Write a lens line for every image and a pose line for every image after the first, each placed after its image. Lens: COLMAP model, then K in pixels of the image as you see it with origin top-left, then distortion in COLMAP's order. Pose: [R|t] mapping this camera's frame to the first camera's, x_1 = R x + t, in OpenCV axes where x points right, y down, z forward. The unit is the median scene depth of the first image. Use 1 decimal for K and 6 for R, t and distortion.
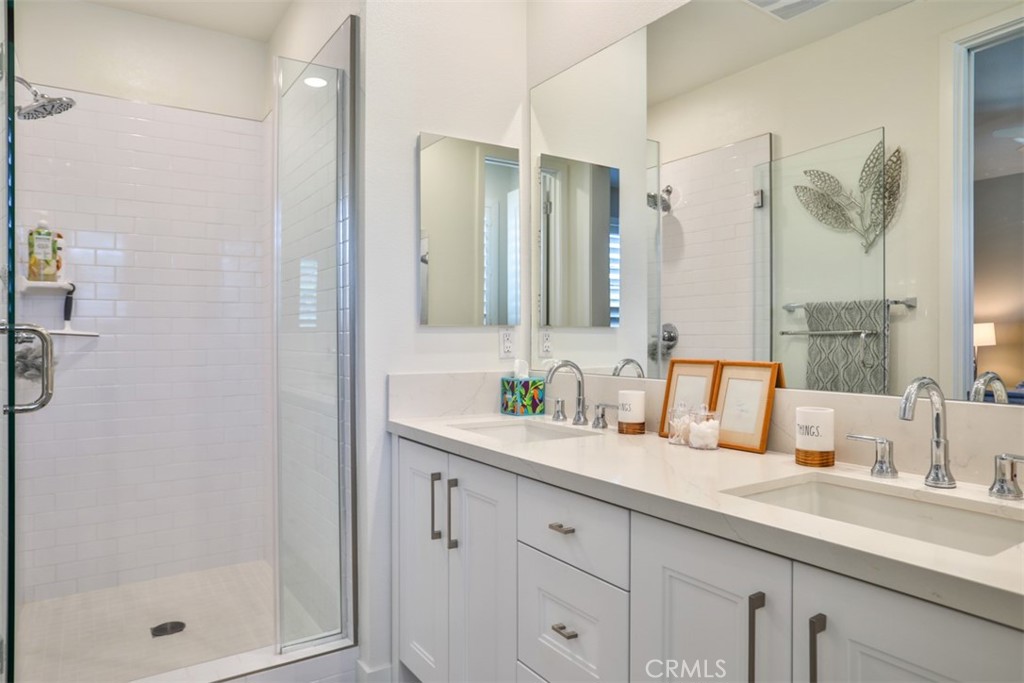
lens RADIAL K [[647.9, 0, 512.1], [0, 647.9, 338.5], [0, 0, 1]] dist [-0.050355, 0.000341]
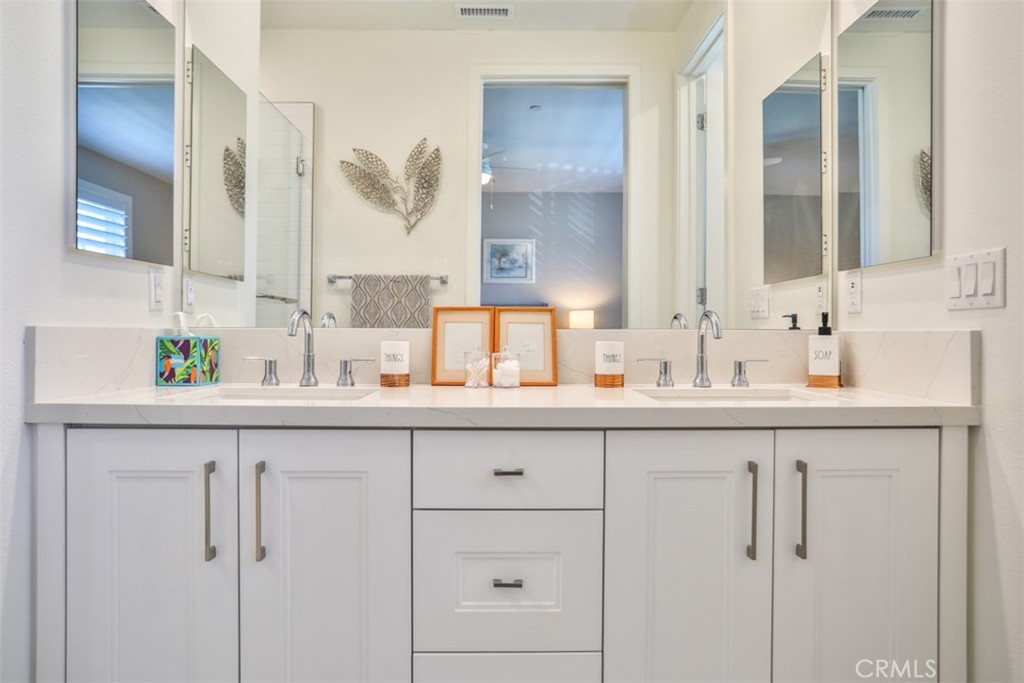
lens RADIAL K [[647.9, 0, 516.0], [0, 647.9, 337.9], [0, 0, 1]] dist [-0.050355, 0.000341]
pose [[0.527411, -0.002301, 0.849607, -0.412779], [-0.004193, 0.999977, 0.005311, 0.057626], [-0.849600, -0.006363, 0.527389, 0.296235]]
